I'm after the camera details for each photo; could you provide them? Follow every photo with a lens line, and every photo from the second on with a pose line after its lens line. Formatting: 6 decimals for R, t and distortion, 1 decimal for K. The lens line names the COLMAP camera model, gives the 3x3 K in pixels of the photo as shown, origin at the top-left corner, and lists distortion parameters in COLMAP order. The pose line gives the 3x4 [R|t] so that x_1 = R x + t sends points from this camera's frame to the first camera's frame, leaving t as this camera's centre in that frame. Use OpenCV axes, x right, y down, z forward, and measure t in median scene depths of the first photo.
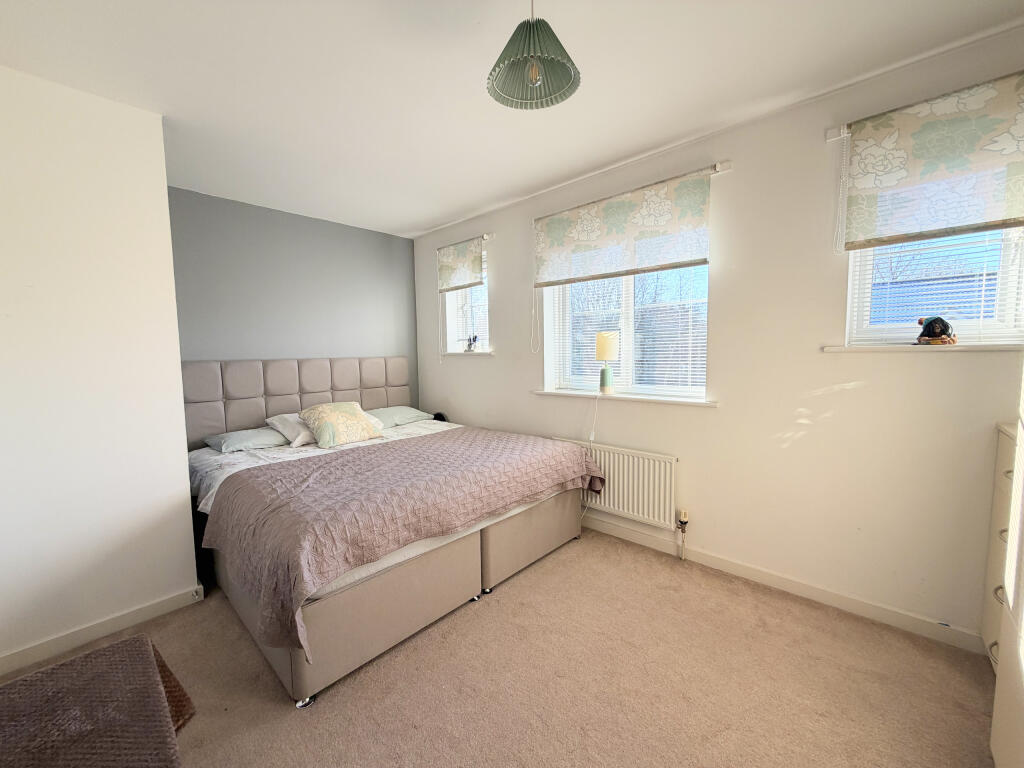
lens RADIAL K [[414.4, 0, 509.5], [0, 414.4, 376.8], [0, 0, 1]] dist [-0.002304, -0.000252]
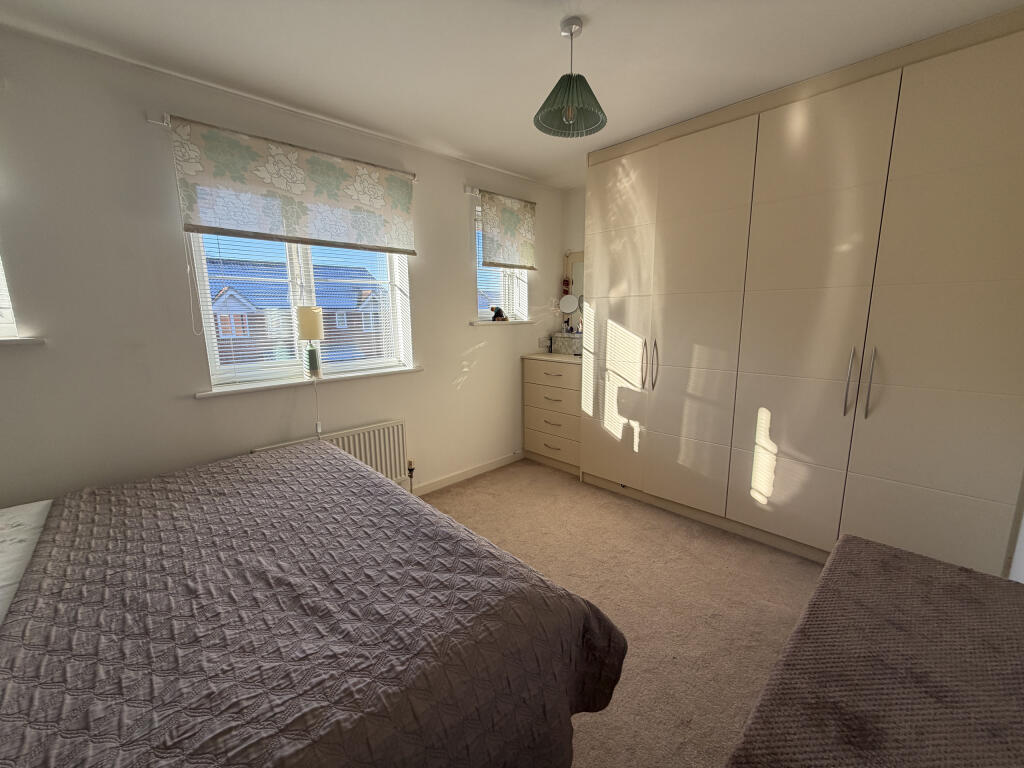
lens RADIAL K [[406.3, 0, 512.0], [0, 406.3, 384.0], [0, 0, 1]] dist [0.001194, 0.000030]
pose [[0.055993, -0.148851, 0.987273, -0.752375], [0.086048, 0.985865, 0.143758, -0.043303], [-0.994716, 0.076903, 0.068010, 0.656401]]
